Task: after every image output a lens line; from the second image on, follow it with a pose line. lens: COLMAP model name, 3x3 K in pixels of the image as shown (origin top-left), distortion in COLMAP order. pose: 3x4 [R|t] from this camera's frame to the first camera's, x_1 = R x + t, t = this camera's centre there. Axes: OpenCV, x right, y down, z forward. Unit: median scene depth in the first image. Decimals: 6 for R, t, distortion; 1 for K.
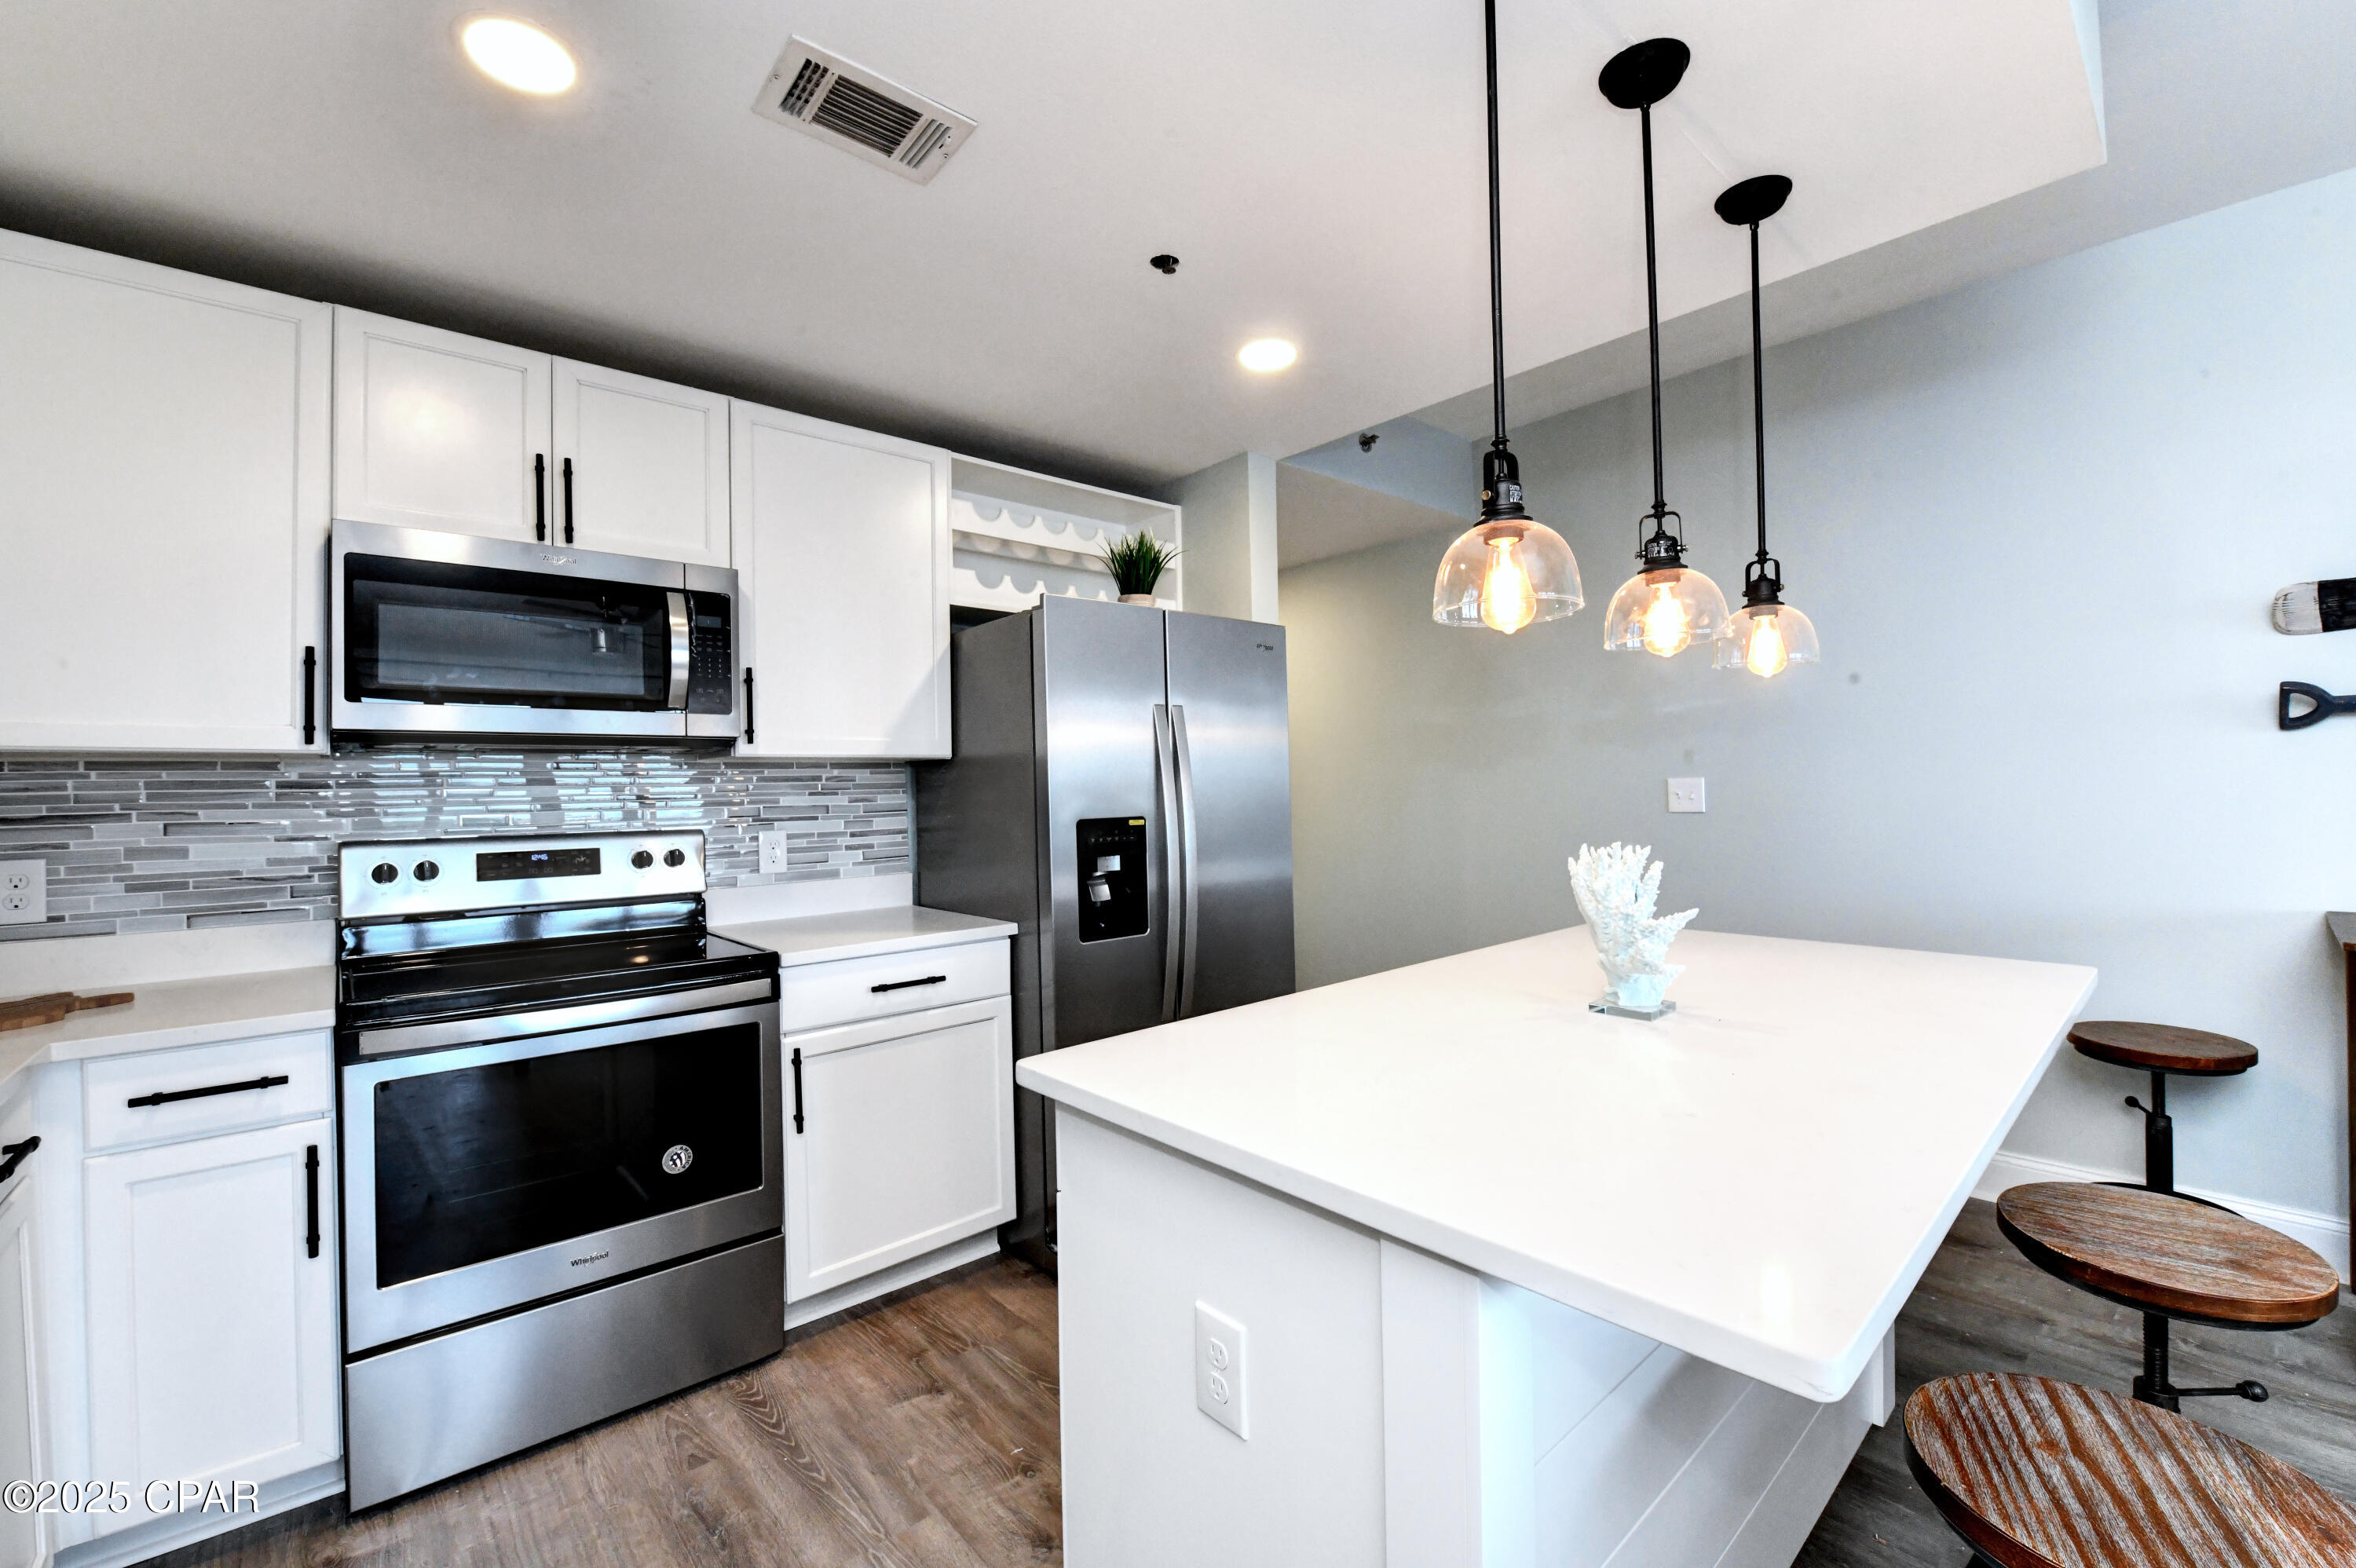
lens RADIAL K [[974.8, 0, 1170.2], [0, 974.8, 771.0], [0, 0, 1]] dist [-0.001704, -0.007204]
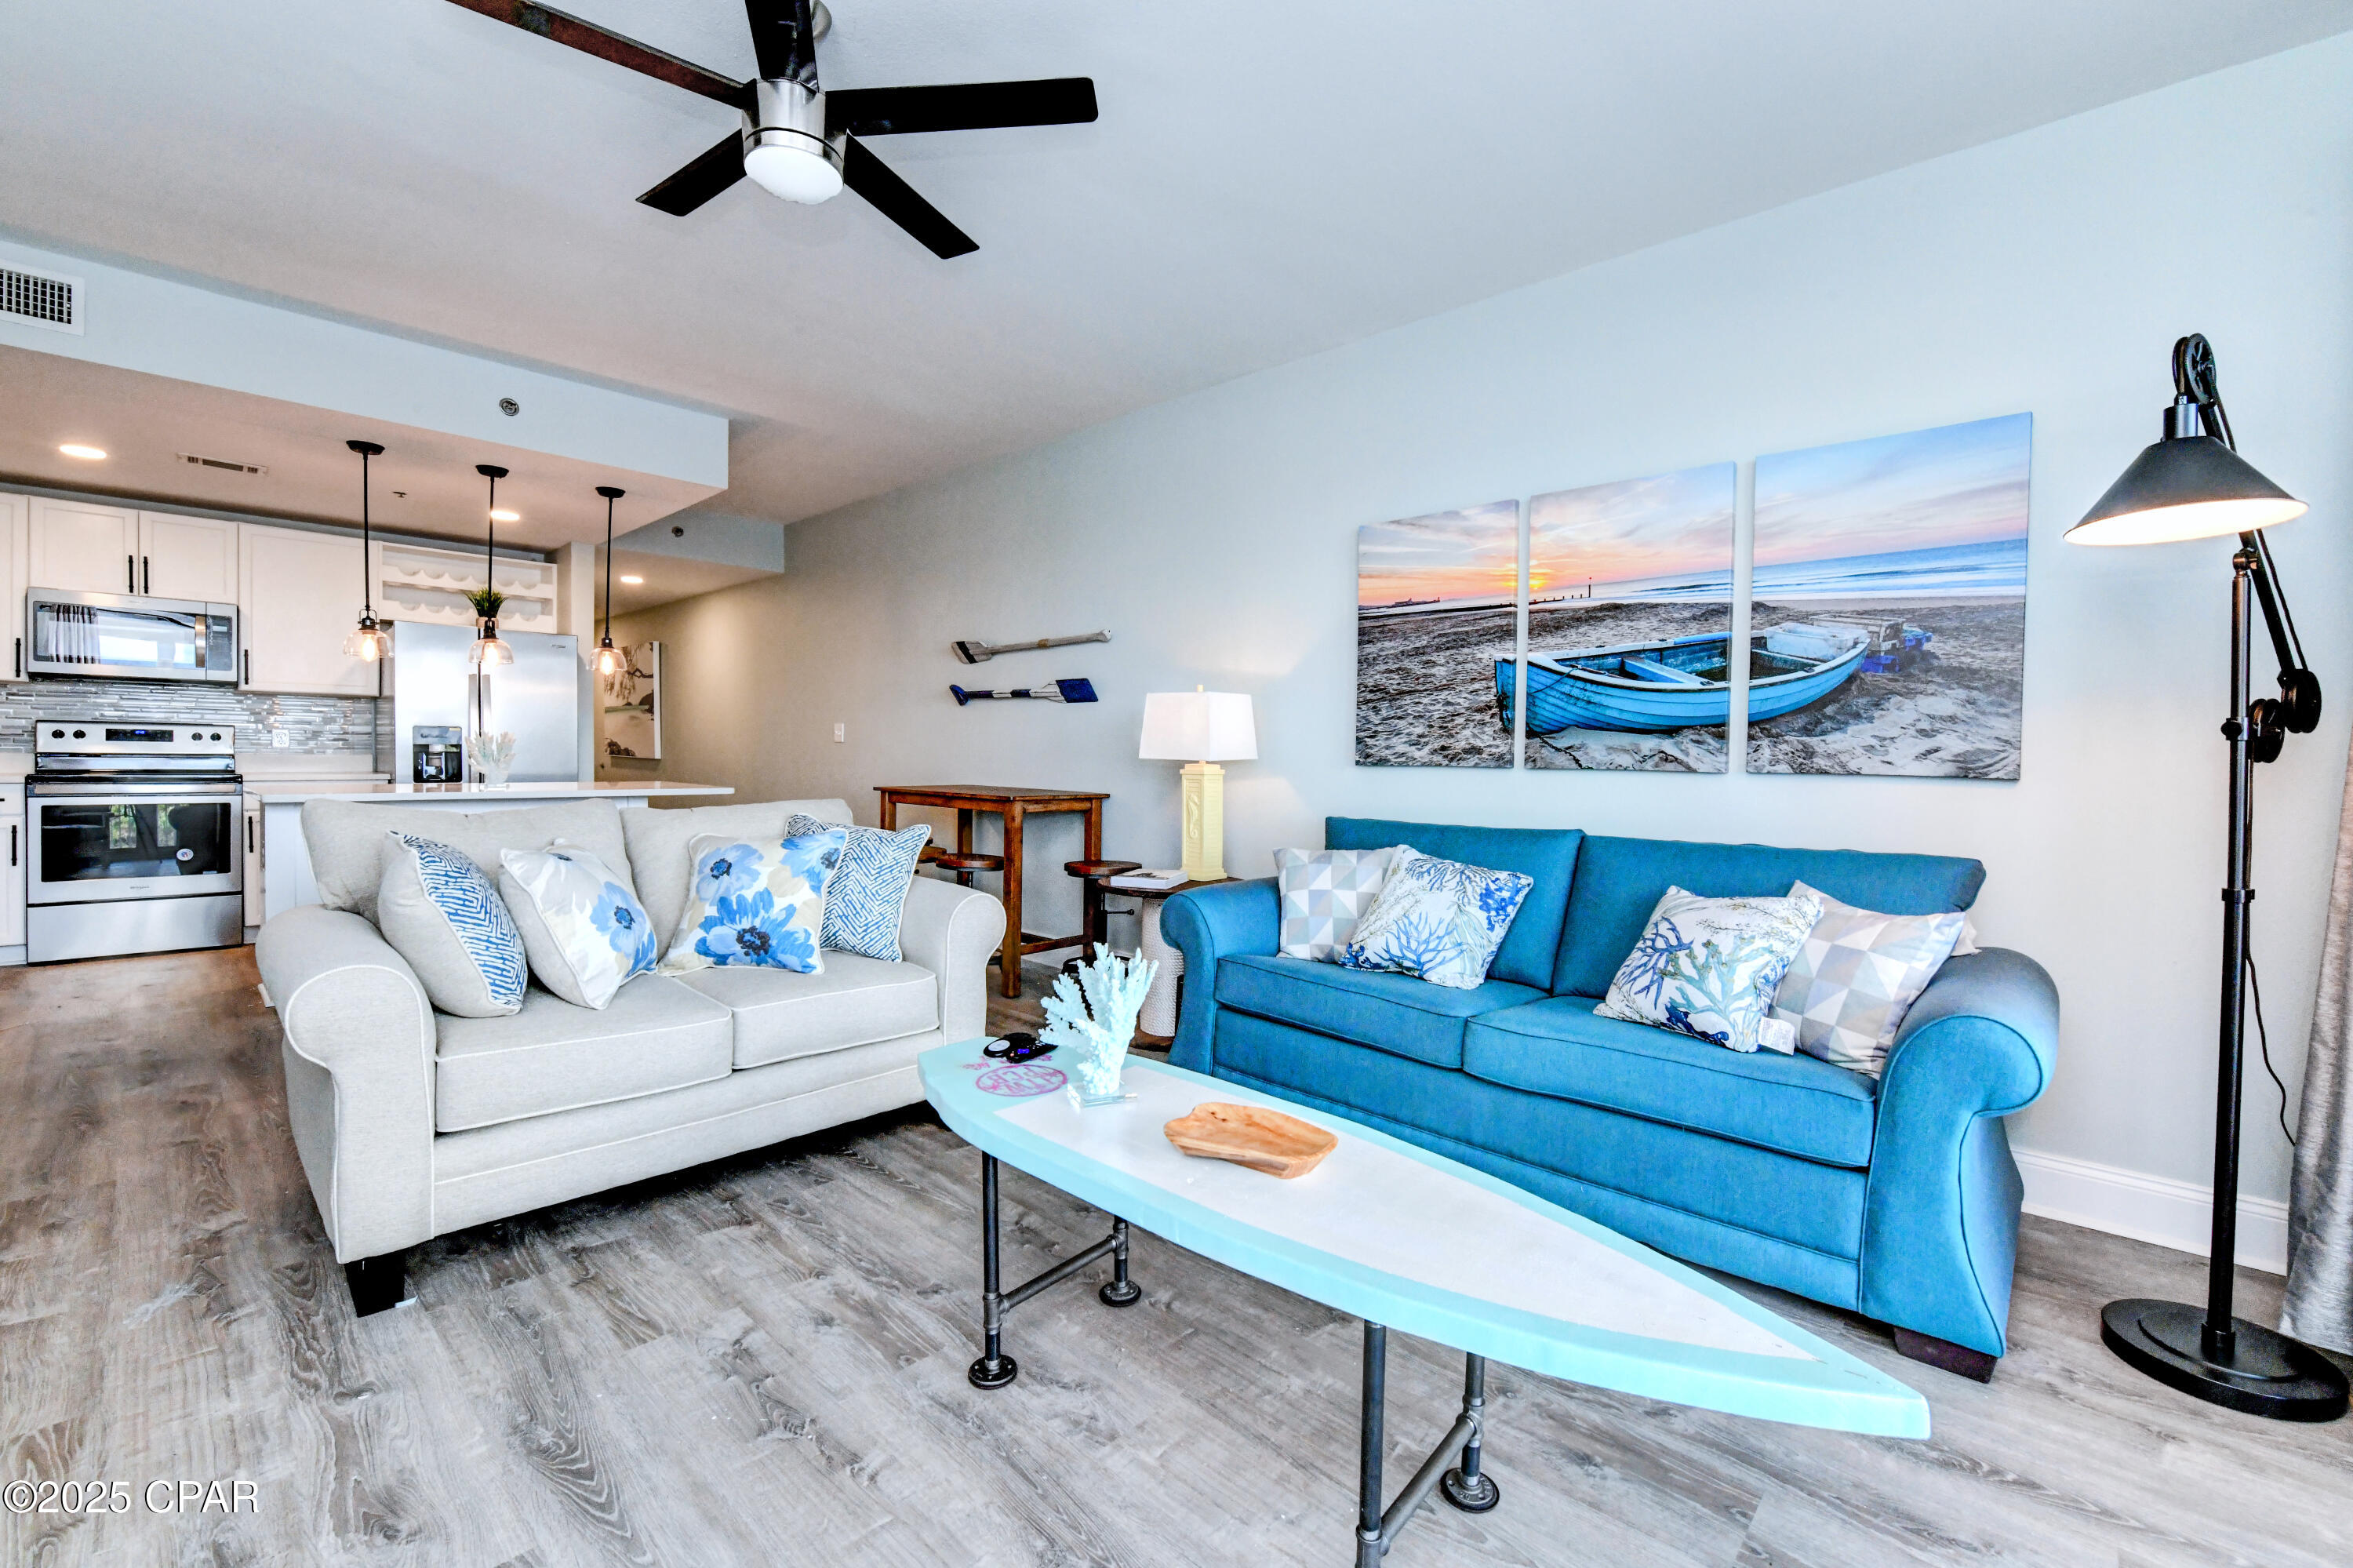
lens RADIAL K [[949.0, 0, 1176.5], [0, 949.0, 784.0], [0, 0, 1]] dist [-0.017810, -0.000102]
pose [[0.994810, 0.029785, 0.097289, 1.556547], [-0.034533, 0.998275, 0.047489, 0.025510], [-0.095706, -0.050602, 0.994123, -1.383527]]
